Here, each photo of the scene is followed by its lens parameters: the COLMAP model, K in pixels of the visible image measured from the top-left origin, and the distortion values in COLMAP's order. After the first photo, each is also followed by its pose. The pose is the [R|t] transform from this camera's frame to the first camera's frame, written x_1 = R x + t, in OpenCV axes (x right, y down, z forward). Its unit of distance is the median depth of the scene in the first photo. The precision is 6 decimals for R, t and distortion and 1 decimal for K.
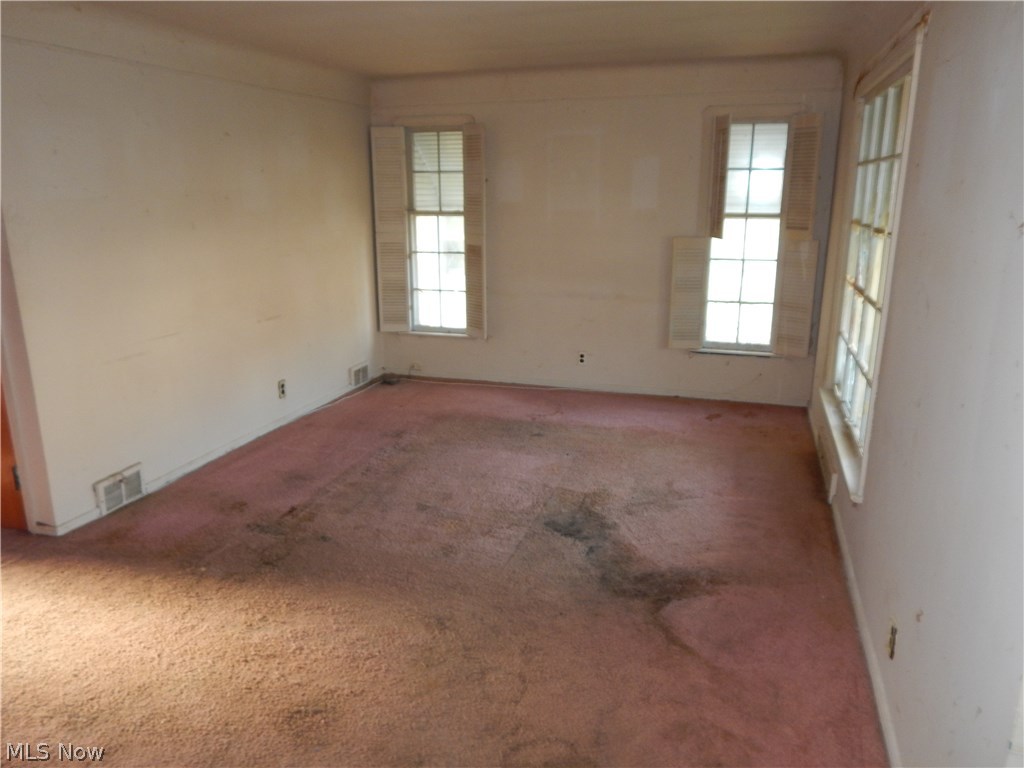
lens RADIAL K [[738.5, 0, 513.3], [0, 738.5, 369.7], [0, 0, 1]] dist [-0.004349, -0.004266]
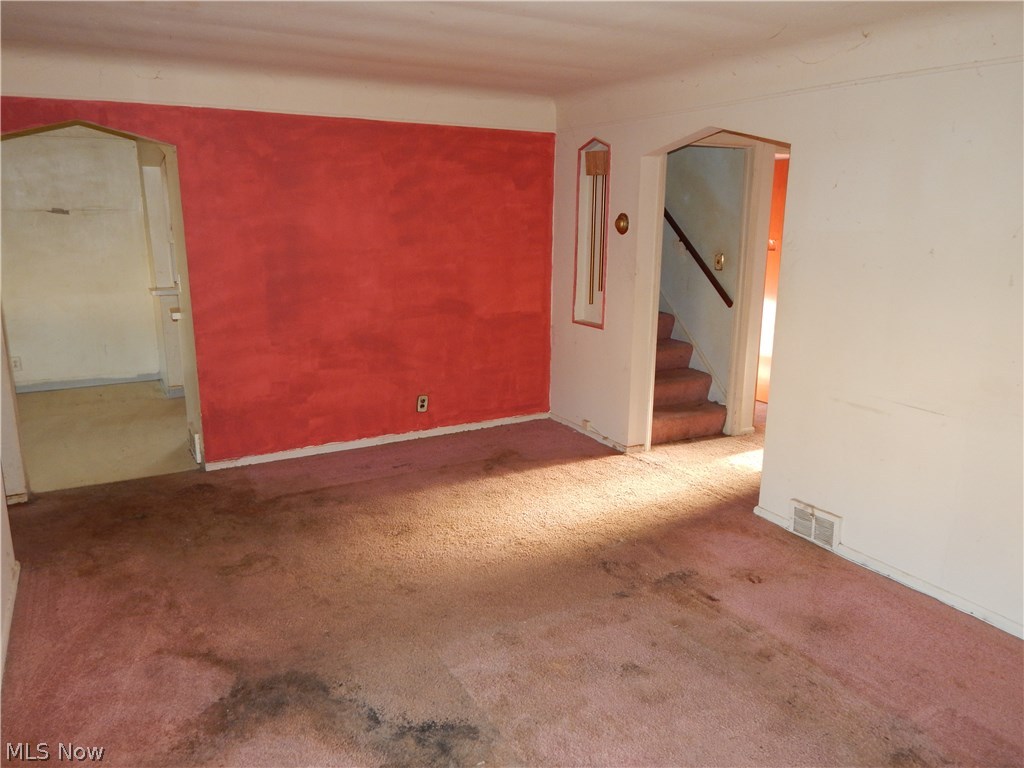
lens RADIAL K [[738.5, 0, 513.3], [0, 738.5, 369.7], [0, 0, 1]] dist [-0.004349, -0.004266]
pose [[-0.666174, 0.155077, -0.729495, 0.474271], [-0.194385, 0.908230, 0.370585, -0.351182], [0.720018, 0.388677, -0.574895, 1.336976]]
